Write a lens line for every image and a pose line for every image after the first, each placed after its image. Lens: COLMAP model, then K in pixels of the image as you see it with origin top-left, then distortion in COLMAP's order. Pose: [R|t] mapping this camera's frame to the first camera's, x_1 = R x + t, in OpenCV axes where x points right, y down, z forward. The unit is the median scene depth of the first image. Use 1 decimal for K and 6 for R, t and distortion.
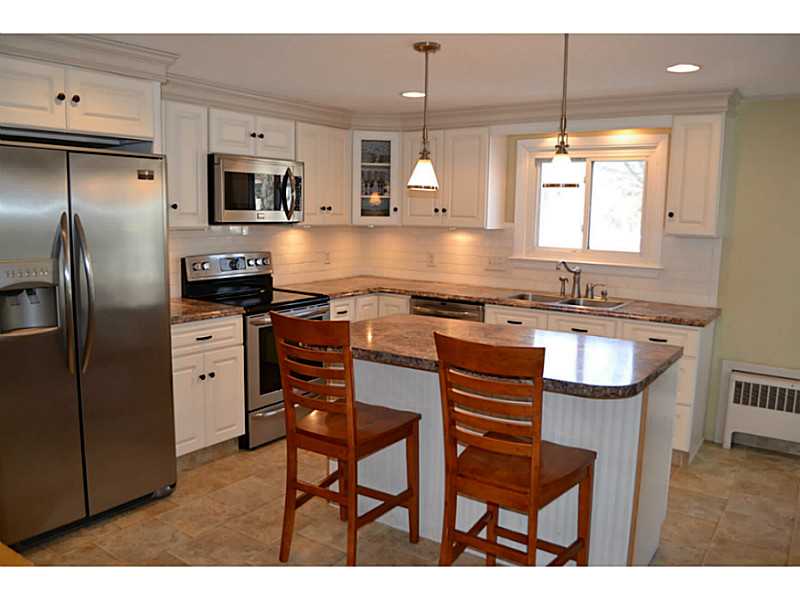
lens RADIAL K [[642.4, 0, 400.0], [0, 642.4, 300.0], [0, 0, 1]] dist [-0.079522, 0.002238]
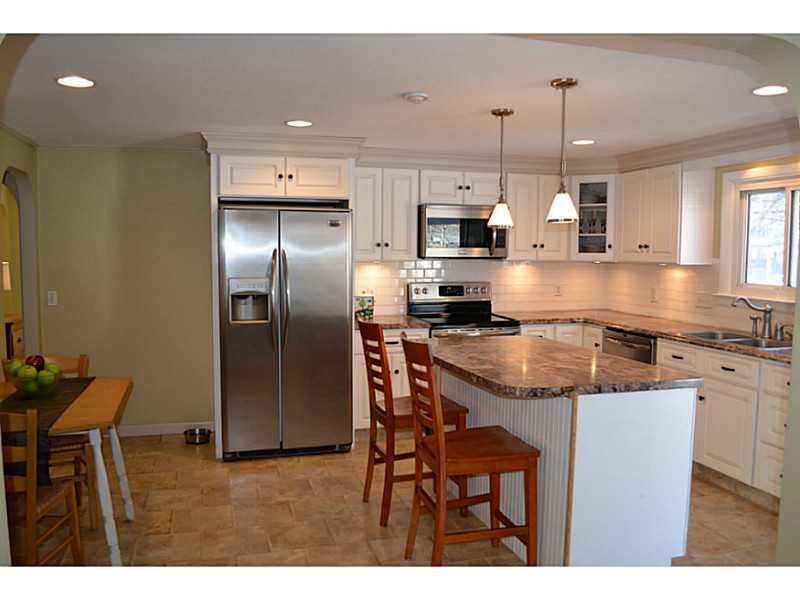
lens RADIAL K [[642.4, 0, 400.0], [0, 642.4, 300.0], [0, 0, 1]] dist [-0.079522, 0.002238]
pose [[0.783966, 0.036161, -0.619749, 0.419654], [-0.075952, 0.996389, -0.037940, 0.015666], [0.616140, 0.076814, 0.783882, -0.038532]]
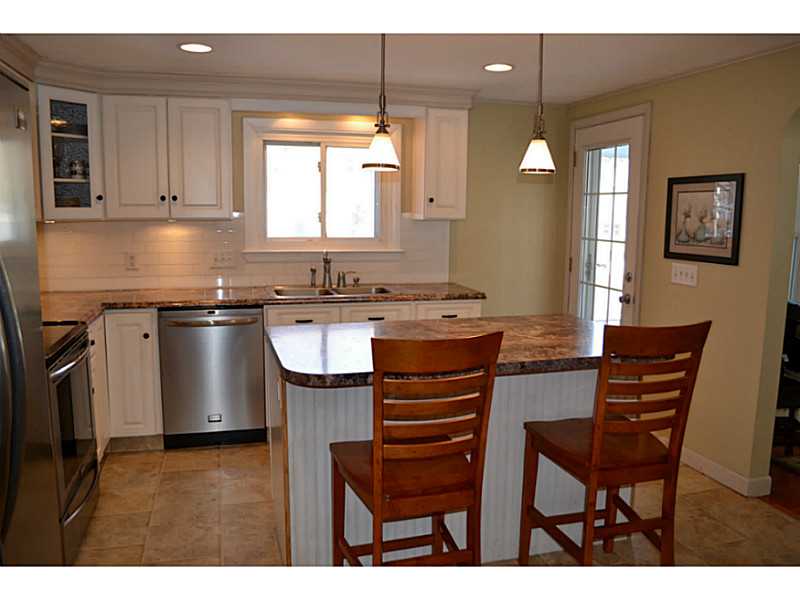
lens RADIAL K [[641.1, 0, 379.3], [0, 641.1, 301.2], [0, 0, 1]] dist [-0.026825, -0.003628]
pose [[0.657854, -0.121311, 0.743311, -0.401131], [0.107510, 0.991961, 0.066742, -0.039888], [-0.745432, 0.036007, 0.665608, 0.295280]]
